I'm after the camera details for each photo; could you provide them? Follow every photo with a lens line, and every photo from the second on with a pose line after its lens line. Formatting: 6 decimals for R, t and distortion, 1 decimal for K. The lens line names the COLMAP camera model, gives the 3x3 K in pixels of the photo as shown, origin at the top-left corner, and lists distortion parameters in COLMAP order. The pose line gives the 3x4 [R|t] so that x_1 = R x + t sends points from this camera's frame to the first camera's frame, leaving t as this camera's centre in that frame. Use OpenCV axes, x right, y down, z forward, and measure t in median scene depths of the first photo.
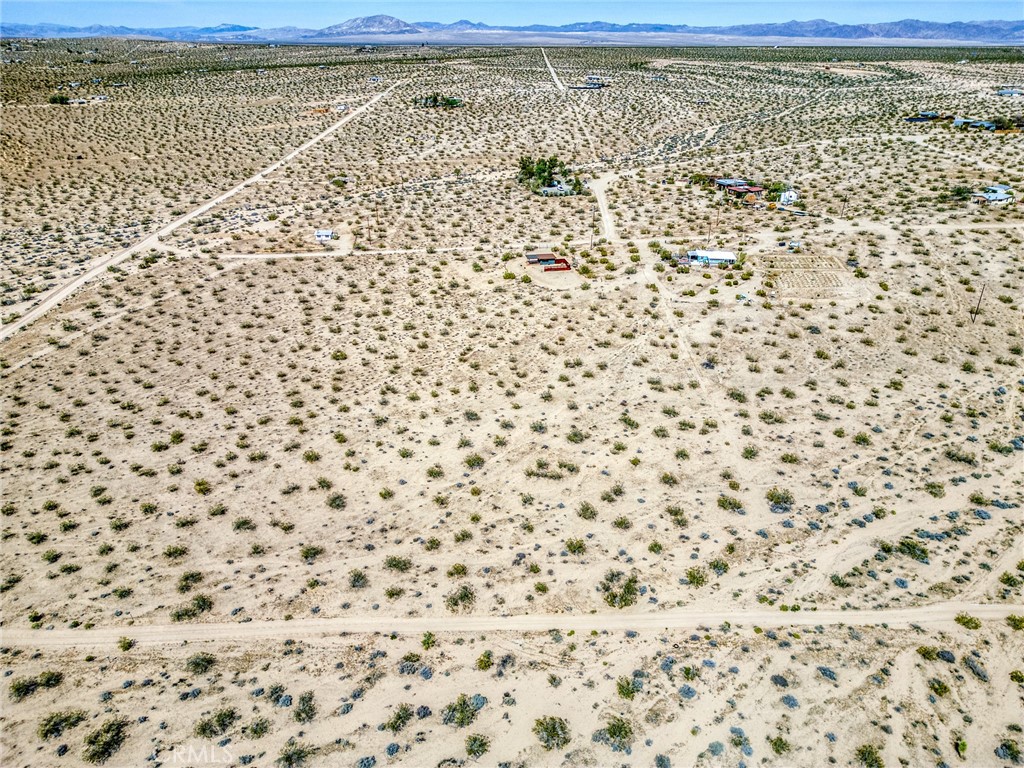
lens RADIAL K [[713.6, 0, 513.9], [0, 713.6, 380.6], [0, 0, 1]] dist [0.077179, -0.069621]
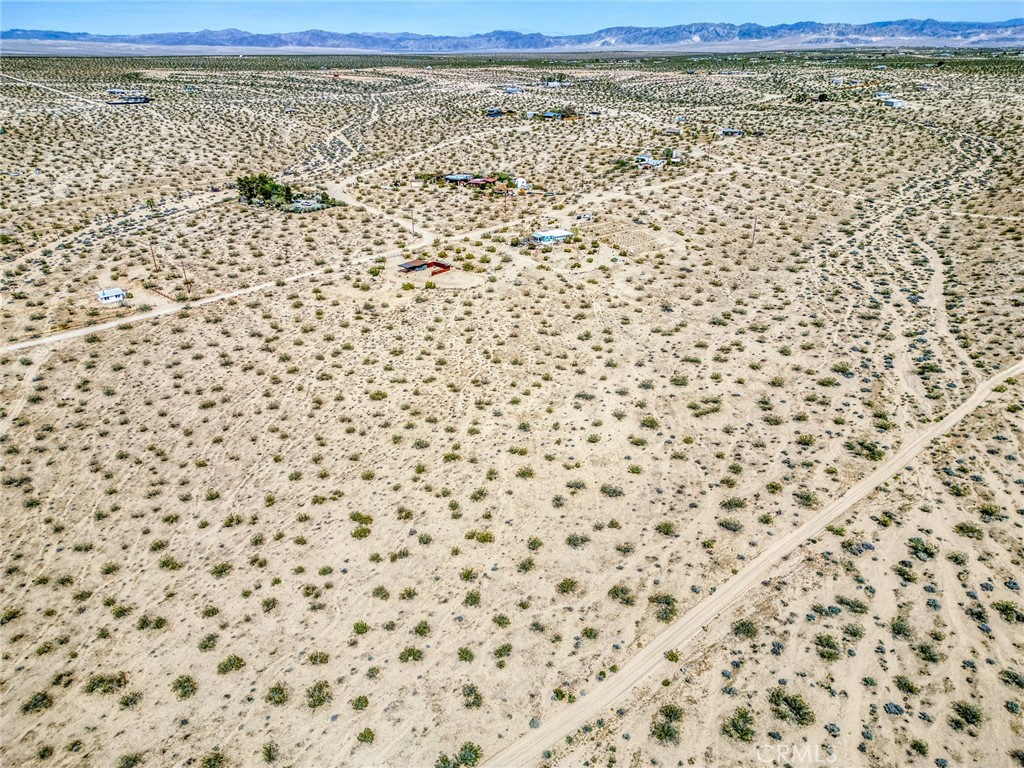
lens RADIAL K [[713.6, 0, 513.9], [0, 713.6, 380.6], [0, 0, 1]] dist [0.077179, -0.069621]
pose [[0.765891, -0.282160, 0.577752, -1.131122], [0.287861, 0.953956, 0.084289, -0.142066], [-0.574932, 0.101756, 0.811849, 0.269341]]
